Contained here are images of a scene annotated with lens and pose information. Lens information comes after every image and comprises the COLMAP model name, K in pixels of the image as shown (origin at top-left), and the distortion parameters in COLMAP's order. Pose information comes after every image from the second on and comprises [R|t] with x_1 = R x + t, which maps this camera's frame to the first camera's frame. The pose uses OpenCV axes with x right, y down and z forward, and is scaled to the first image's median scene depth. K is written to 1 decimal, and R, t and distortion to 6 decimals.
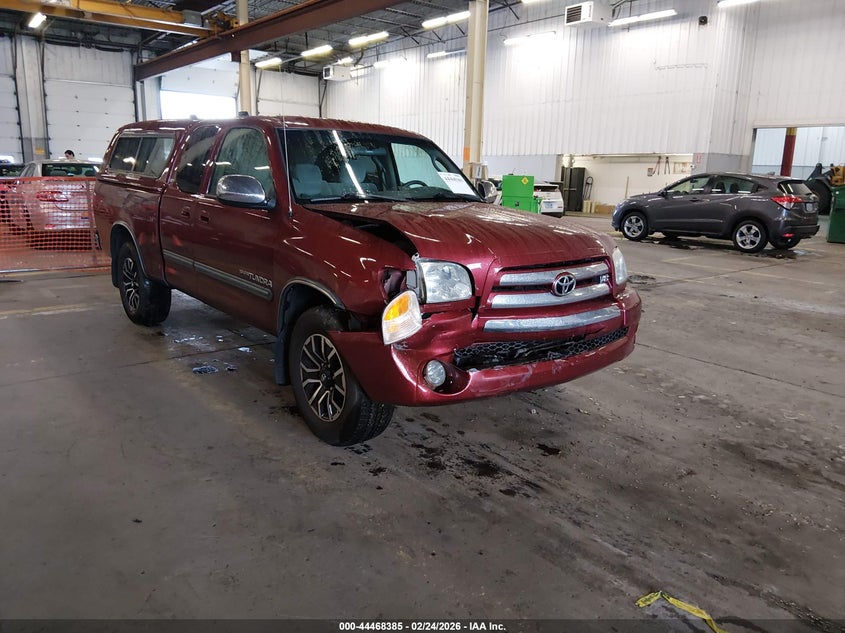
lens RADIAL K [[651.3, 0, 426.0], [0, 651.3, 314.8], [0, 0, 1]] dist [0.112836, -0.188390]
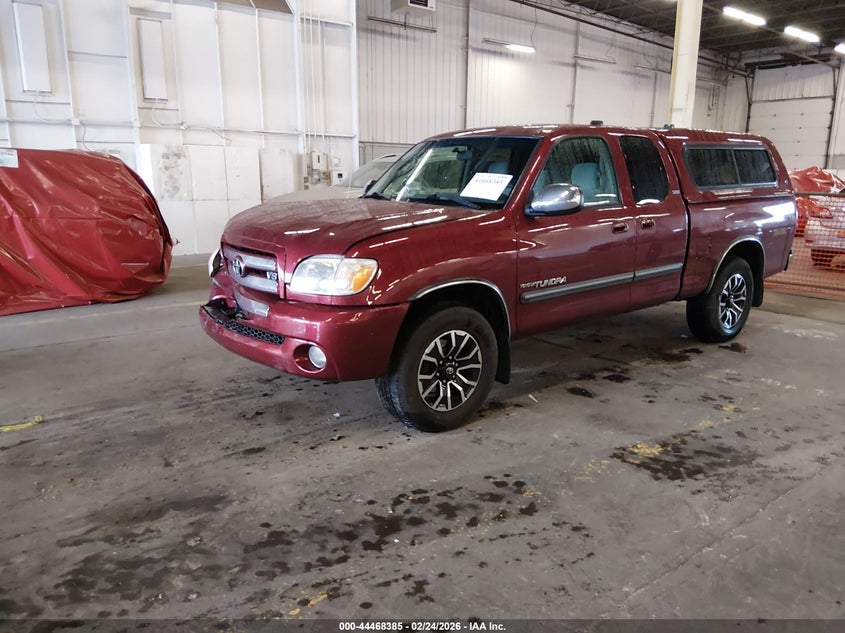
lens RADIAL K [[651.3, 0, 426.0], [0, 651.3, 314.8], [0, 0, 1]] dist [0.112836, -0.188390]
pose [[-0.052175, 0.185526, -0.981253, 1.322899], [-0.222300, 0.955780, 0.192530, -0.258412], [0.973581, 0.228178, -0.008625, 1.338968]]
